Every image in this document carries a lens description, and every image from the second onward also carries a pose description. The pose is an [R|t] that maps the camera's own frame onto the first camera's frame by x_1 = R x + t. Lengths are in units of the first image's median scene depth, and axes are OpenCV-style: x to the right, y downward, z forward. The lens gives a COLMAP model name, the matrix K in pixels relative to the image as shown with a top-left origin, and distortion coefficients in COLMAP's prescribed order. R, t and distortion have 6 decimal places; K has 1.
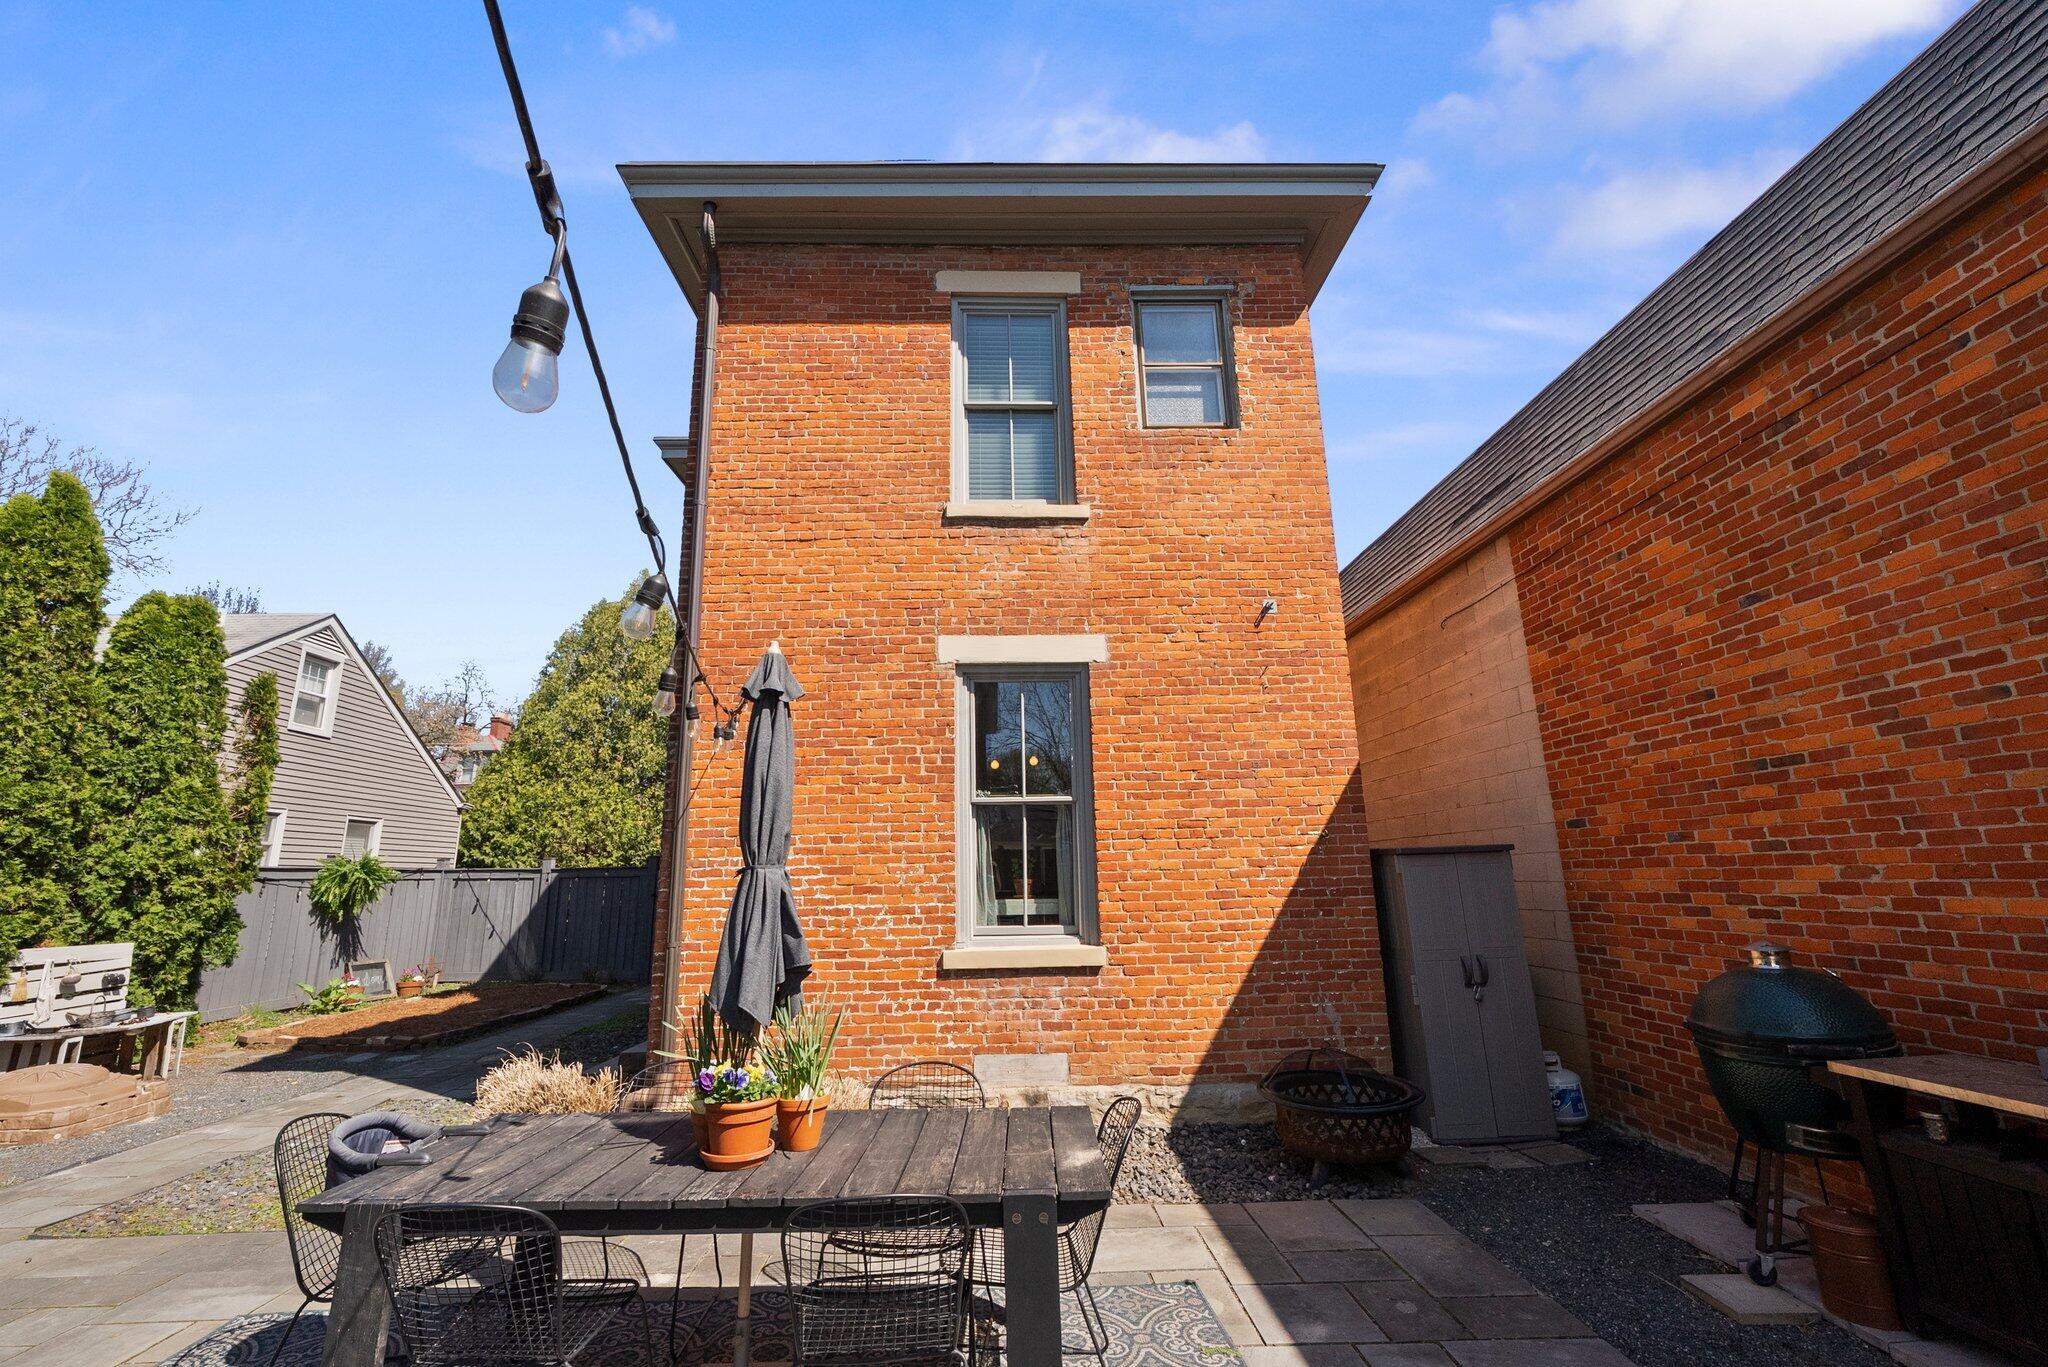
lens RADIAL K [[842.5, 0, 1018.7], [0, 842.5, 680.5], [0, 0, 1]] dist [-0.005431, -0.000019]
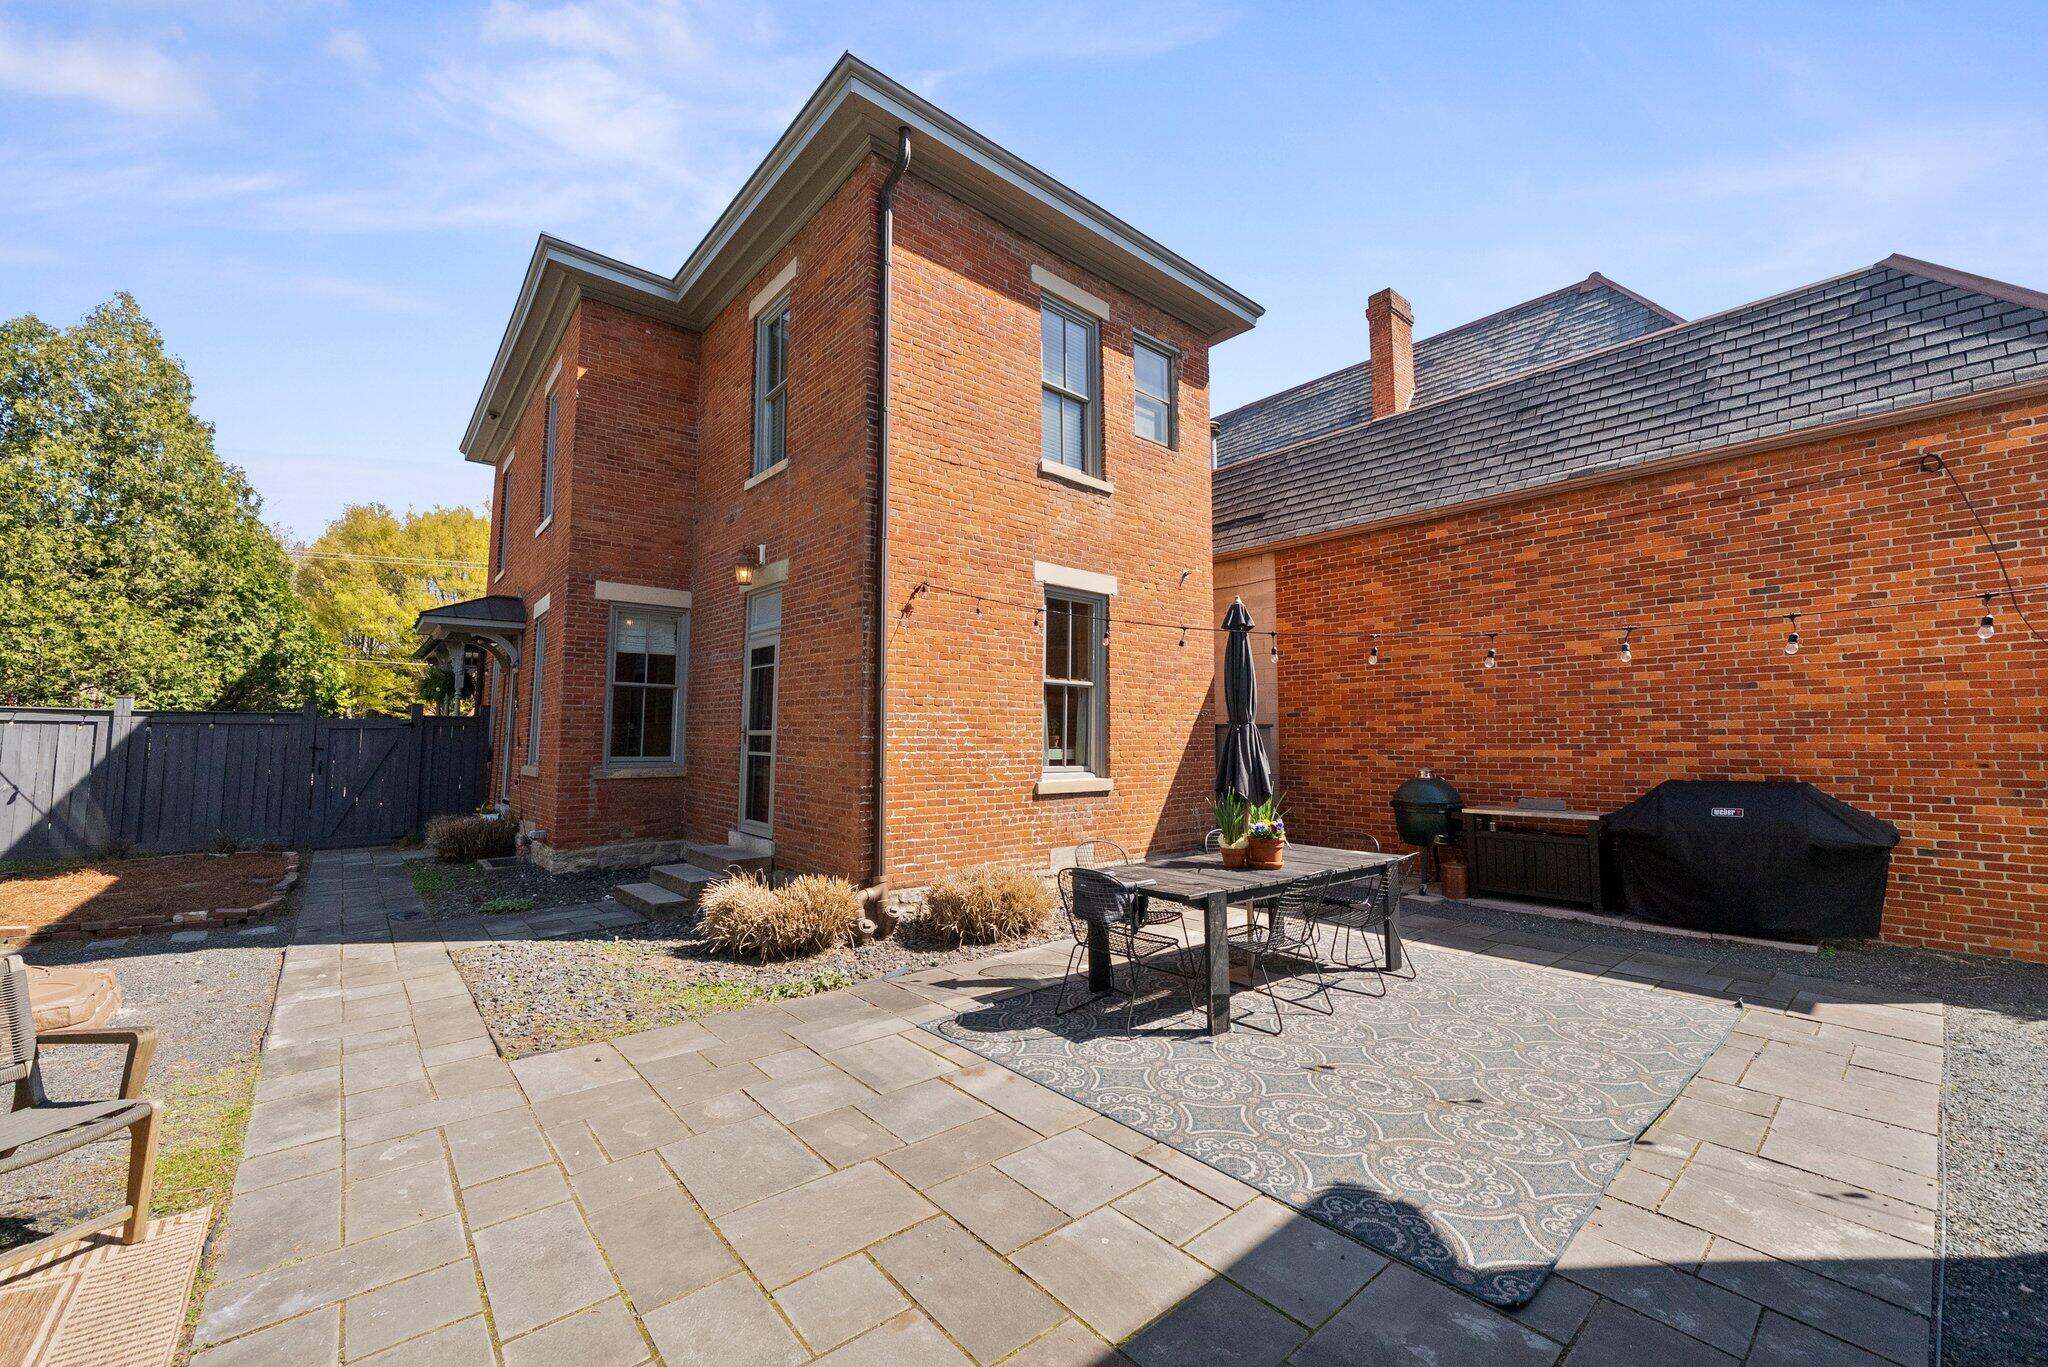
lens RADIAL K [[792.5, 0, 1022.4], [0, 792.5, 679.6], [0, 0, 1]] dist [-0.000664, 0.000359]
pose [[0.777685, 0.069809, 0.624766, -0.959728], [-0.159102, 0.983317, 0.088172, 0.028973], [-0.608188, -0.167972, 0.775818, -0.018984]]
